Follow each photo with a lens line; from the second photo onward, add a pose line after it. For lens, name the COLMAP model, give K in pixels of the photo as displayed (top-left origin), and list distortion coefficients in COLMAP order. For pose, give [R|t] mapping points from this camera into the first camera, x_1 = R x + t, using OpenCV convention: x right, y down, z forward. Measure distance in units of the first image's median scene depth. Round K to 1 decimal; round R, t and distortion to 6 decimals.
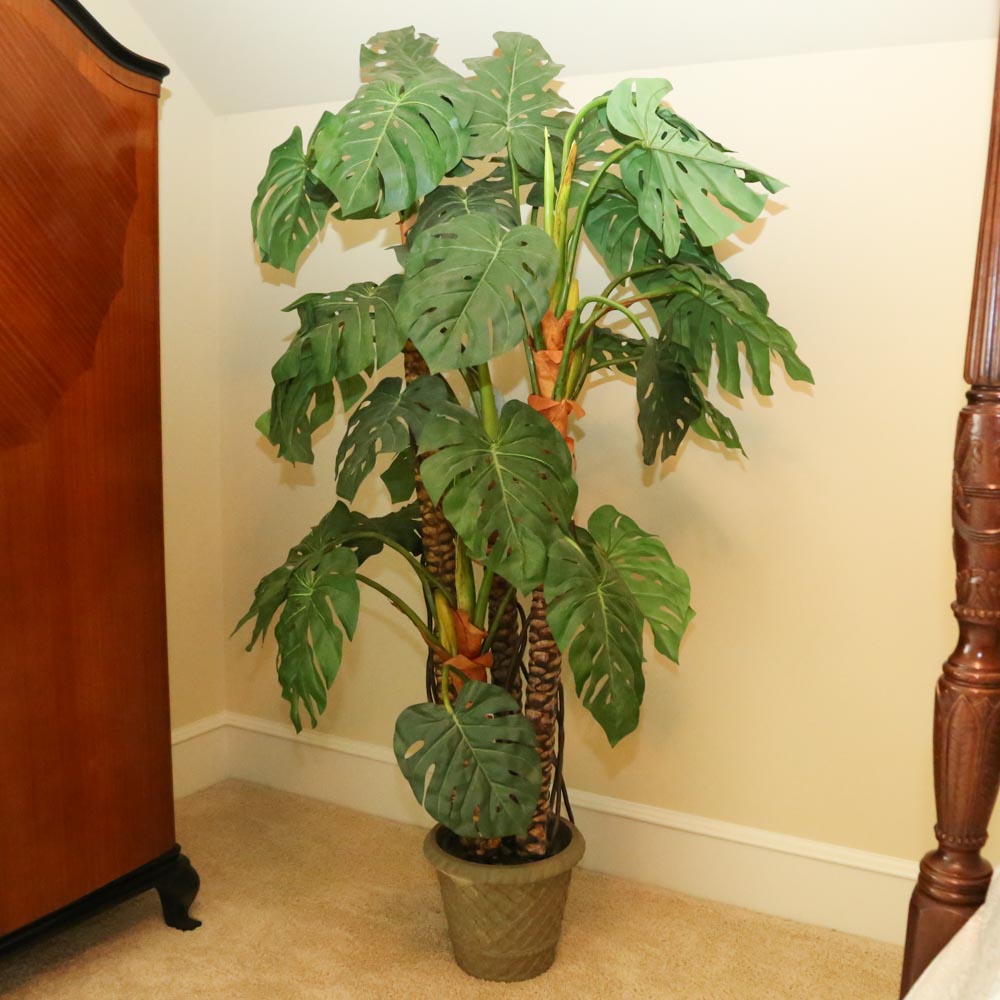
lens RADIAL K [[1117.8, 0, 576.5], [0, 1117.8, 523.1], [0, 0, 1]] dist [-0.122894, 0.000000]
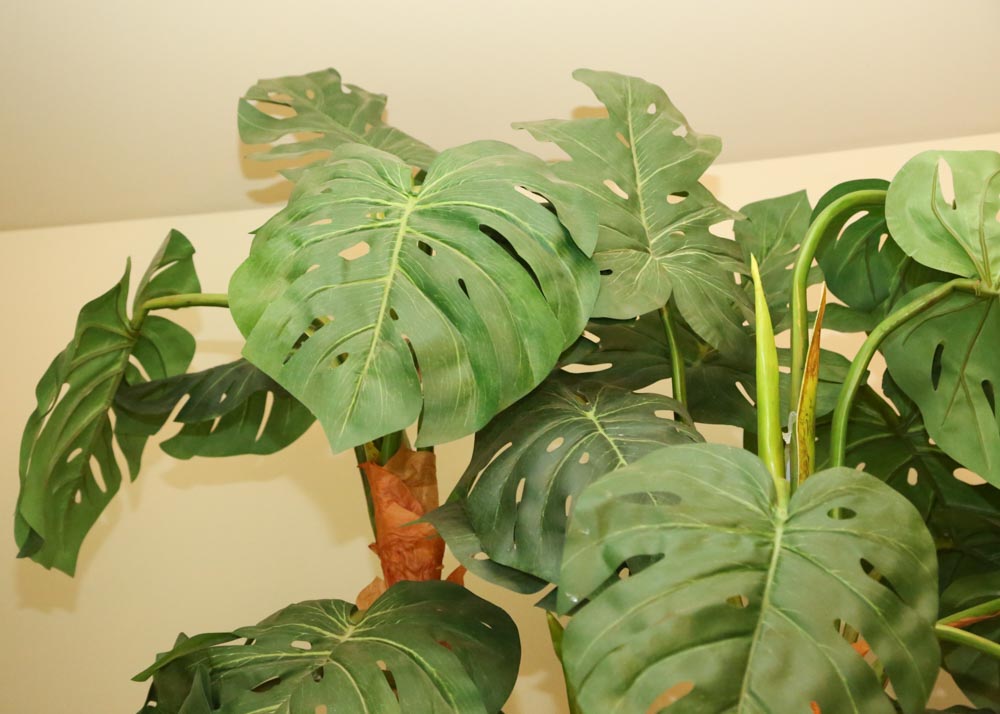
lens RADIAL K [[1698.7, 0, 497.9], [0, 1698.7, 356.1], [0, 0, 1]] dist [0.179283, 0.000000]
pose [[0.985037, -0.016174, 0.171582, -0.242057], [0.068523, 0.950265, -0.303811, -0.102776], [-0.158135, 0.311022, 0.937154, 0.337083]]
